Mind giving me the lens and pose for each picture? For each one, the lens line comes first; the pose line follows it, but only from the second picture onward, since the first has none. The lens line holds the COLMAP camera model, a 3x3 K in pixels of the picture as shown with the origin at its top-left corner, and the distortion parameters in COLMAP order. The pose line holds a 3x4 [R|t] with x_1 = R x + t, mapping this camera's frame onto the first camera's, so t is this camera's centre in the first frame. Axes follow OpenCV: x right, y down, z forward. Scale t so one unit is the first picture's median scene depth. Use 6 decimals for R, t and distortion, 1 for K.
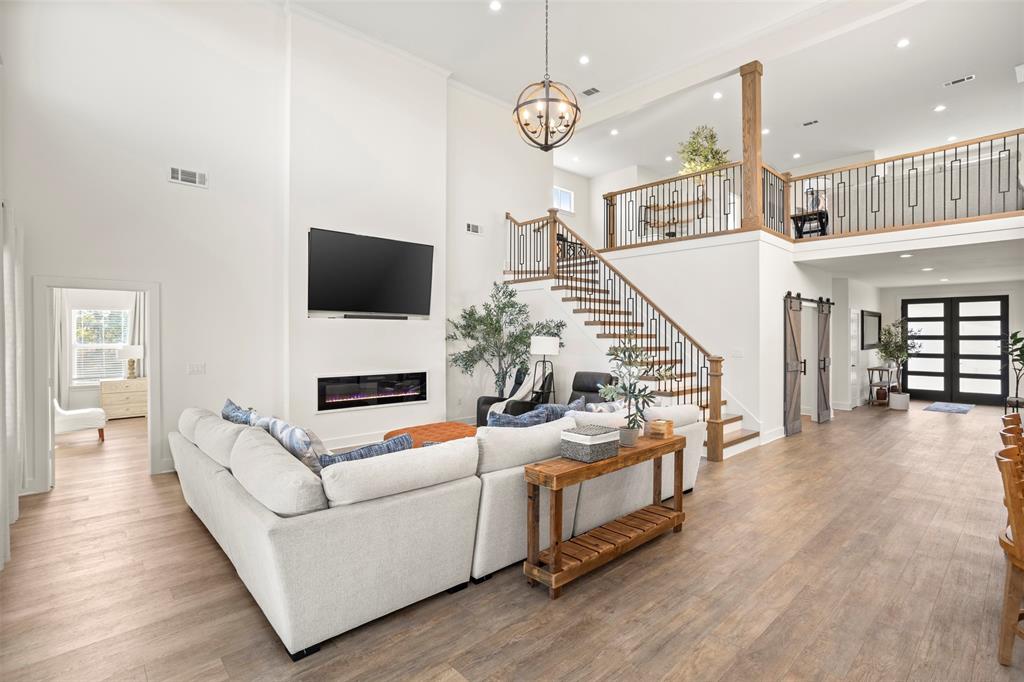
lens RADIAL K [[492.3, 0, 512.9], [0, 492.3, 335.1], [0, 0, 1]] dist [-0.056032, 0.035787]
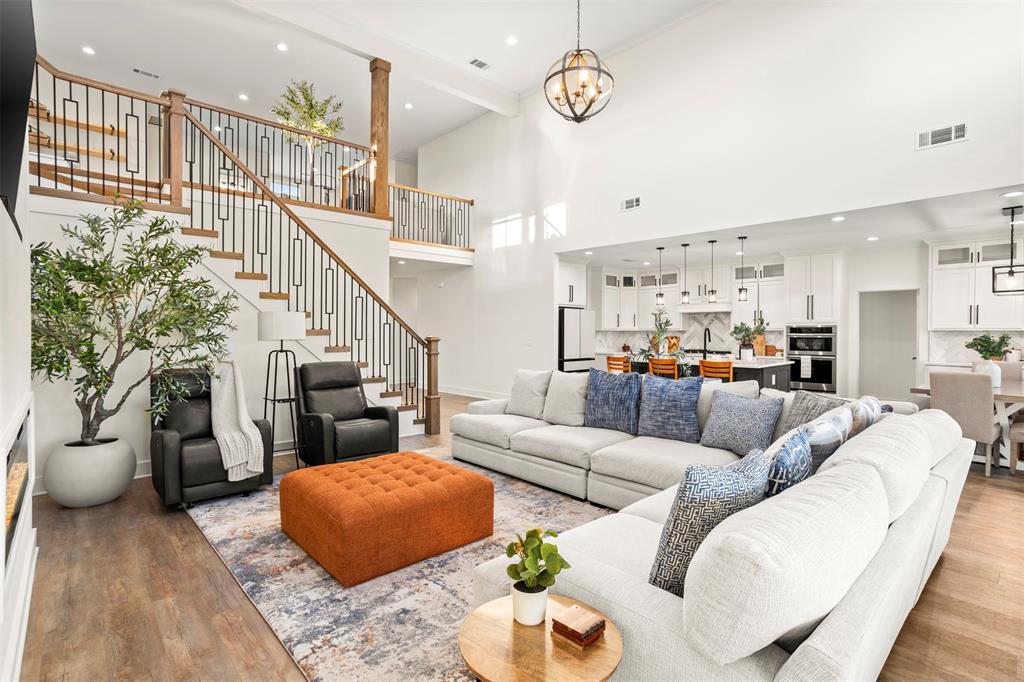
lens RADIAL K [[492.3, 0, 512.9], [0, 492.3, 335.1], [0, 0, 1]] dist [-0.056032, 0.035787]
pose [[0.005521, -0.006839, 0.999961, -0.514562], [-0.003599, 0.999970, 0.006859, 0.024355], [-0.999978, -0.003637, 0.005497, 0.629741]]
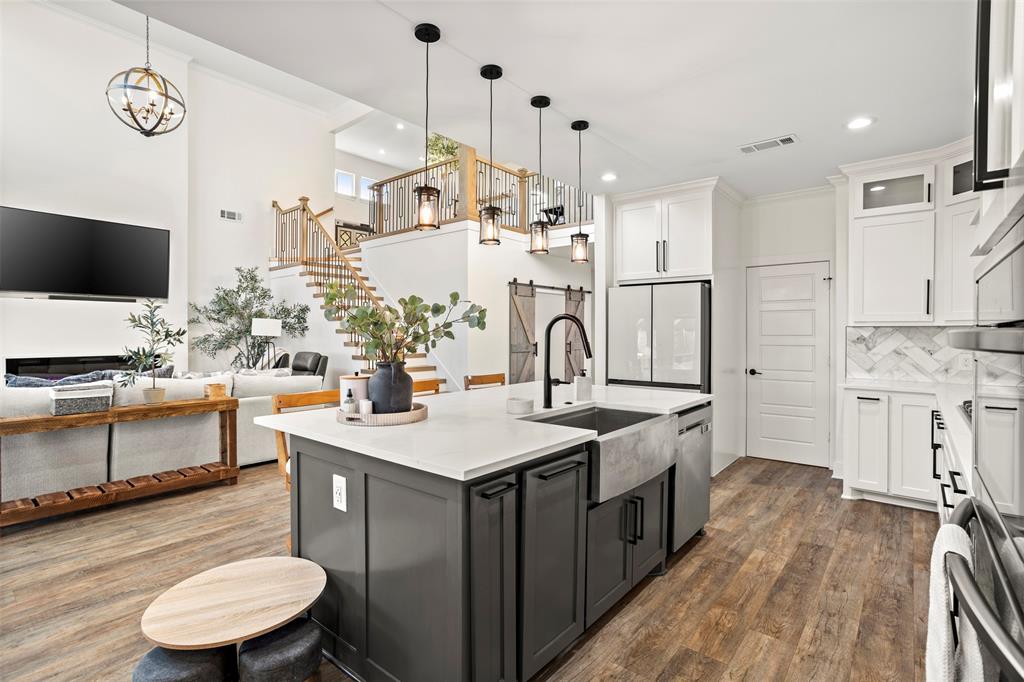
lens RADIAL K [[492.3, 0, 512.9], [0, 492.3, 335.1], [0, 0, 1]] dist [-0.056032, 0.035787]
pose [[0.991245, -0.000642, 0.132032, 0.404318], [-0.000455, 0.999966, 0.008280, 0.026221], [-0.132033, -0.008267, 0.991211, -0.084350]]
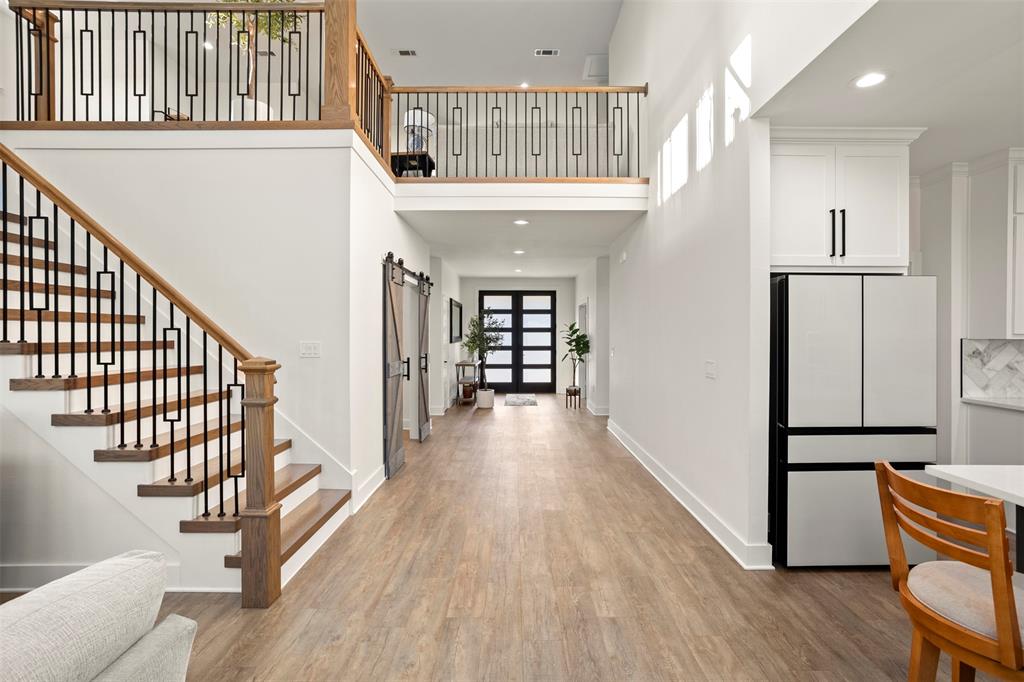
lens RADIAL K [[492.3, 0, 512.9], [0, 492.3, 335.1], [0, 0, 1]] dist [-0.056032, 0.035787]
pose [[0.680172, -0.003441, 0.733045, 0.195306], [-0.000992, 0.999984, 0.005614, 0.014842], [-0.733052, -0.004546, 0.680157, 0.420357]]
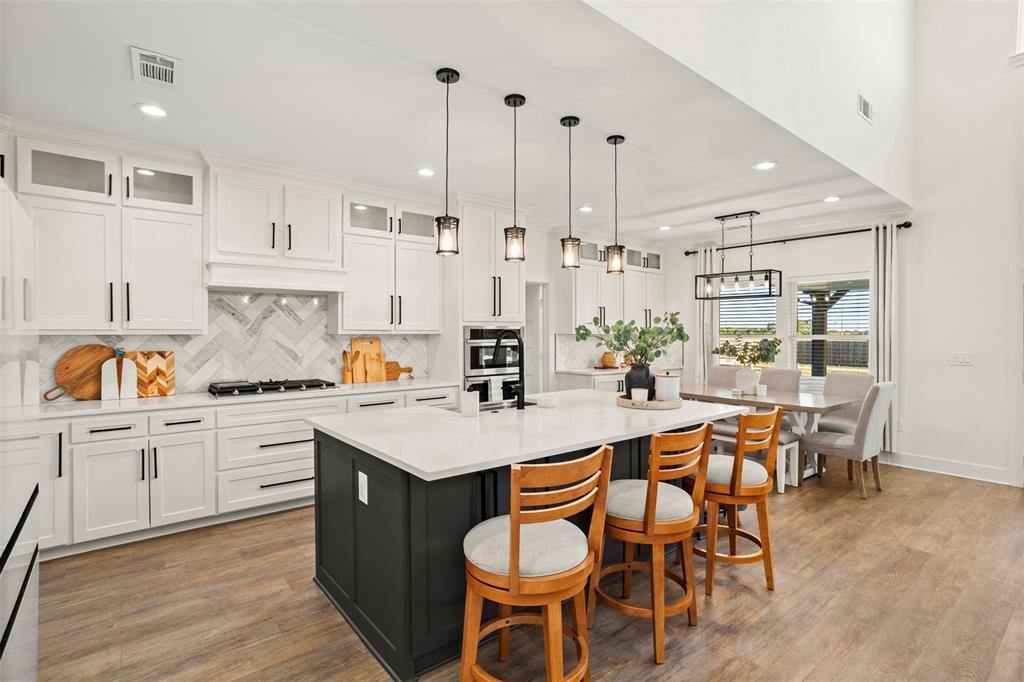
lens RADIAL K [[492.3, 0, 512.9], [0, 492.3, 335.1], [0, 0, 1]] dist [-0.056032, 0.035787]
pose [[-0.997605, -0.000934, 0.069161, 0.452295], [-0.000834, 0.999999, 0.001469, 0.019144], [-0.069163, 0.001408, -0.997604, 0.641844]]
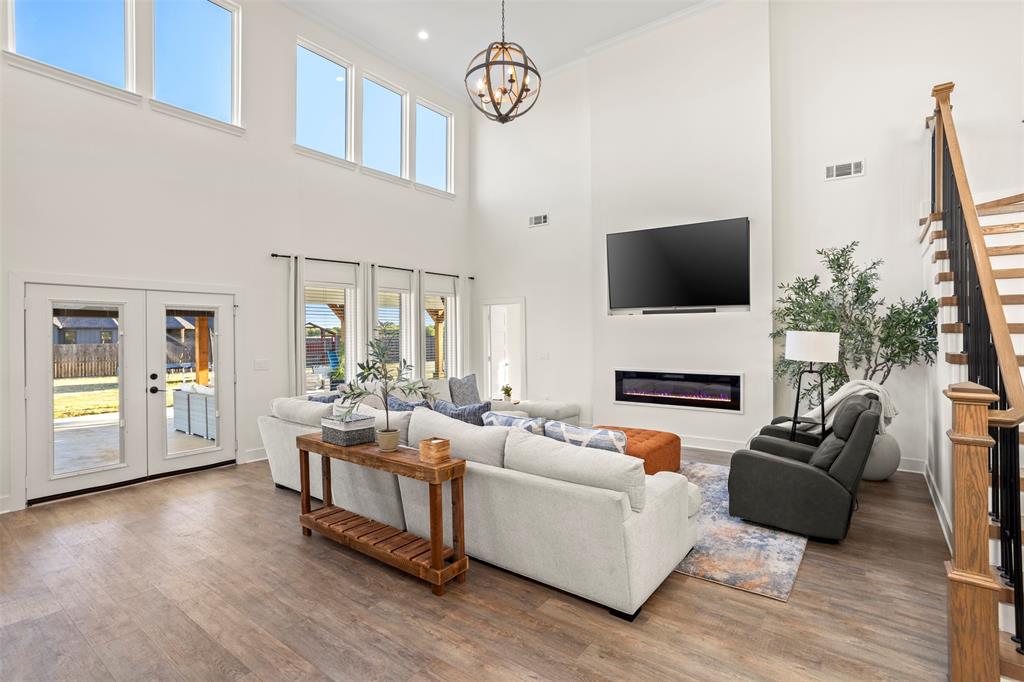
lens RADIAL K [[492.3, 0, 512.9], [0, 492.3, 335.1], [0, 0, 1]] dist [-0.056032, 0.035787]
pose [[0.178393, 0.001260, -0.983959, 0.531341], [0.006397, 0.999977, 0.002441, 0.003934], [0.983939, -0.006729, 0.178381, 0.480871]]
